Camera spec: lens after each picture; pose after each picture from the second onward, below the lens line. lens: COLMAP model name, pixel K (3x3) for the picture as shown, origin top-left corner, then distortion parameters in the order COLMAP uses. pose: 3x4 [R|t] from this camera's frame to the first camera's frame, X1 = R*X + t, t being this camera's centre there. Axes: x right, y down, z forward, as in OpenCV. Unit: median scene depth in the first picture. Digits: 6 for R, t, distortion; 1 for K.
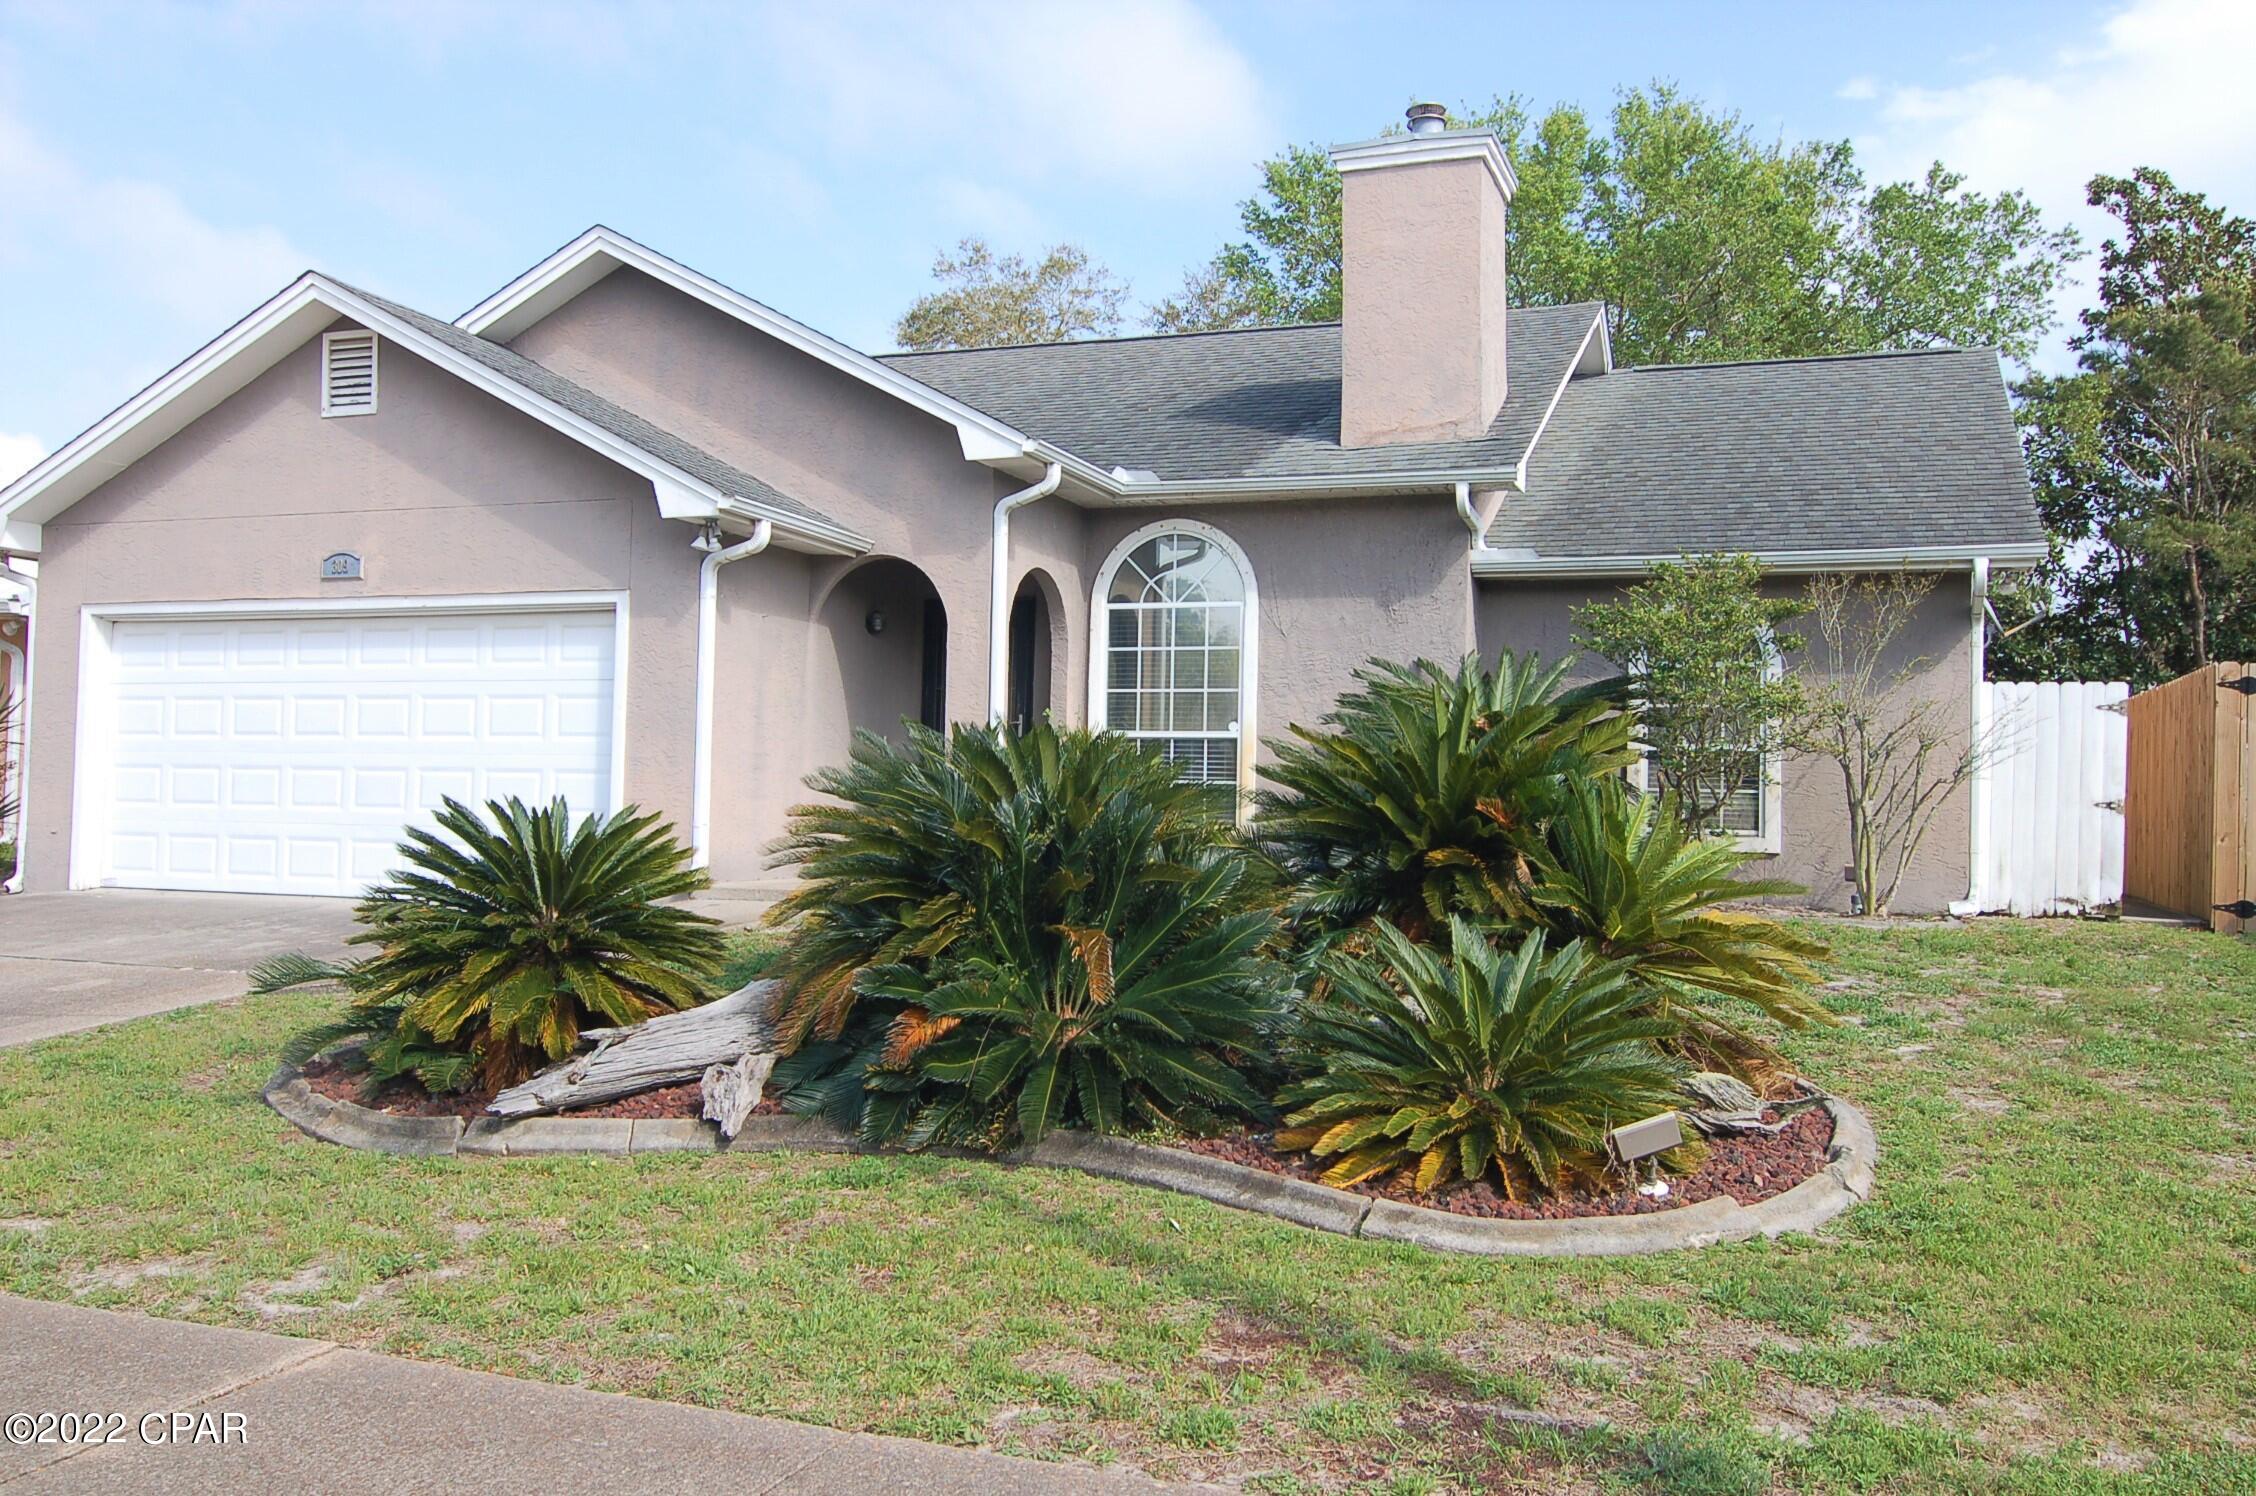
lens RADIAL K [[1988.9, 0, 1127.8], [0, 1988.9, 751.6], [0, 0, 1]] dist [0.005580, -0.004701]
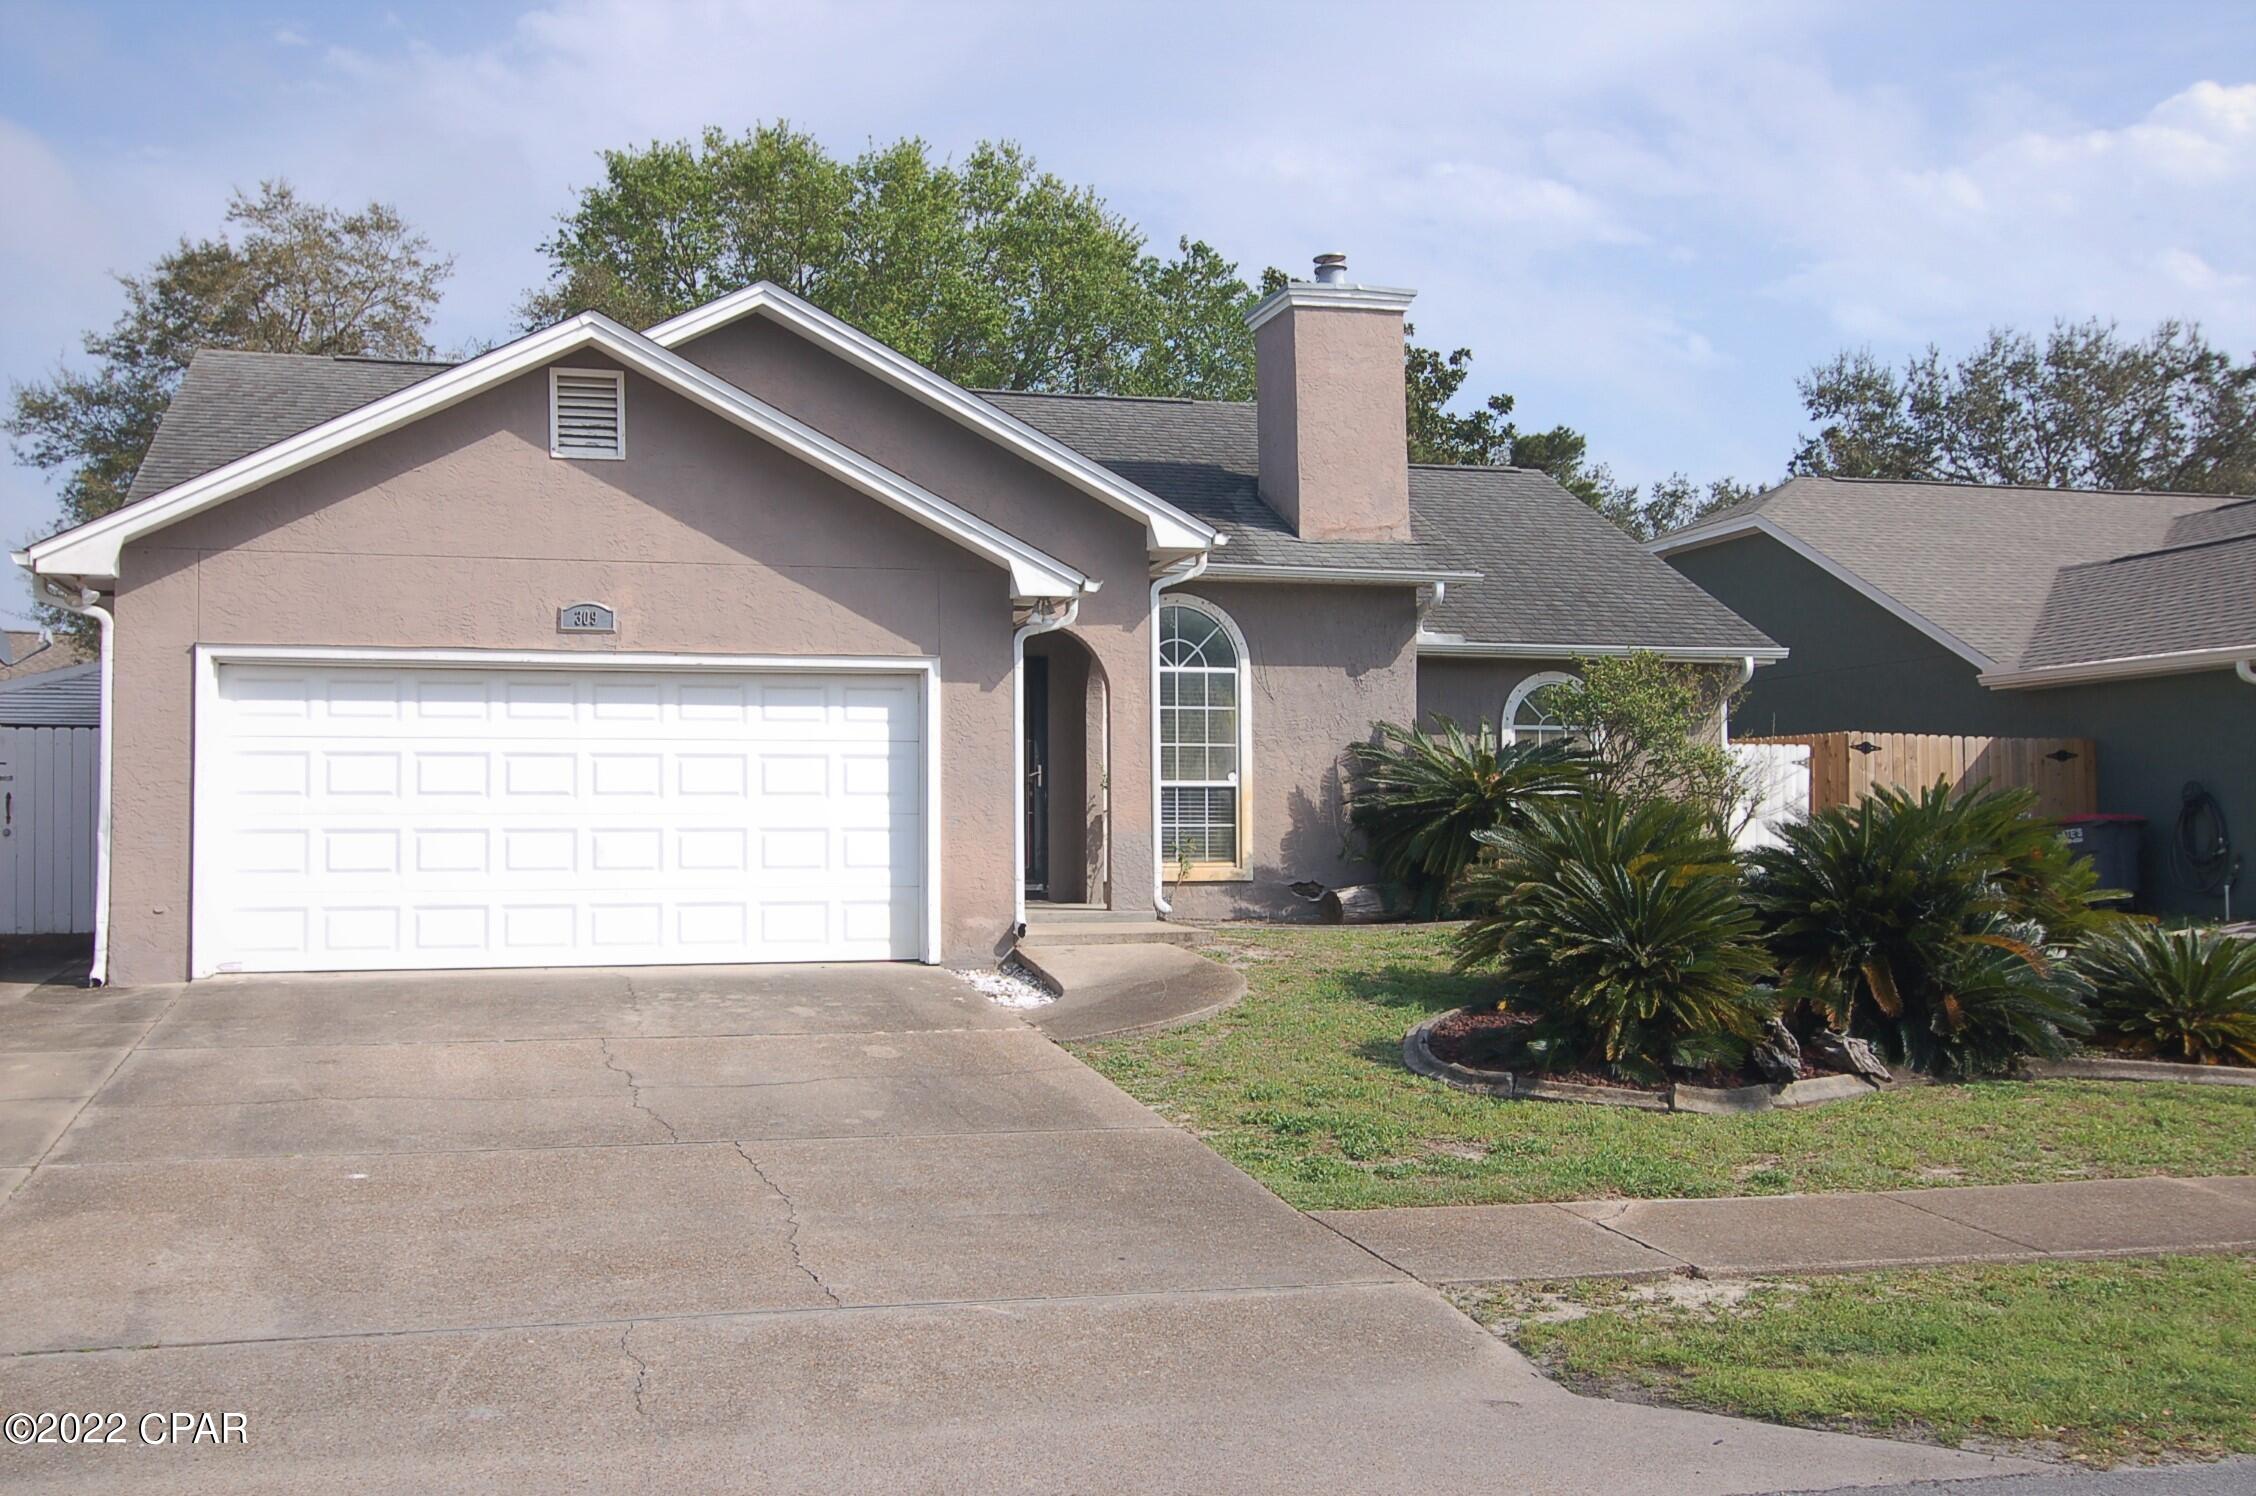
lens RADIAL K [[2301.6, 0, 1127.1], [0, 2301.6, 751.5], [0, 0, 1]] dist [-0.072070, 0.000000]
pose [[0.792353, -0.001465, 0.610061, -0.830559], [-0.000416, 0.999996, 0.002941, -0.031831], [-0.610063, -0.002584, 0.792349, -0.019743]]
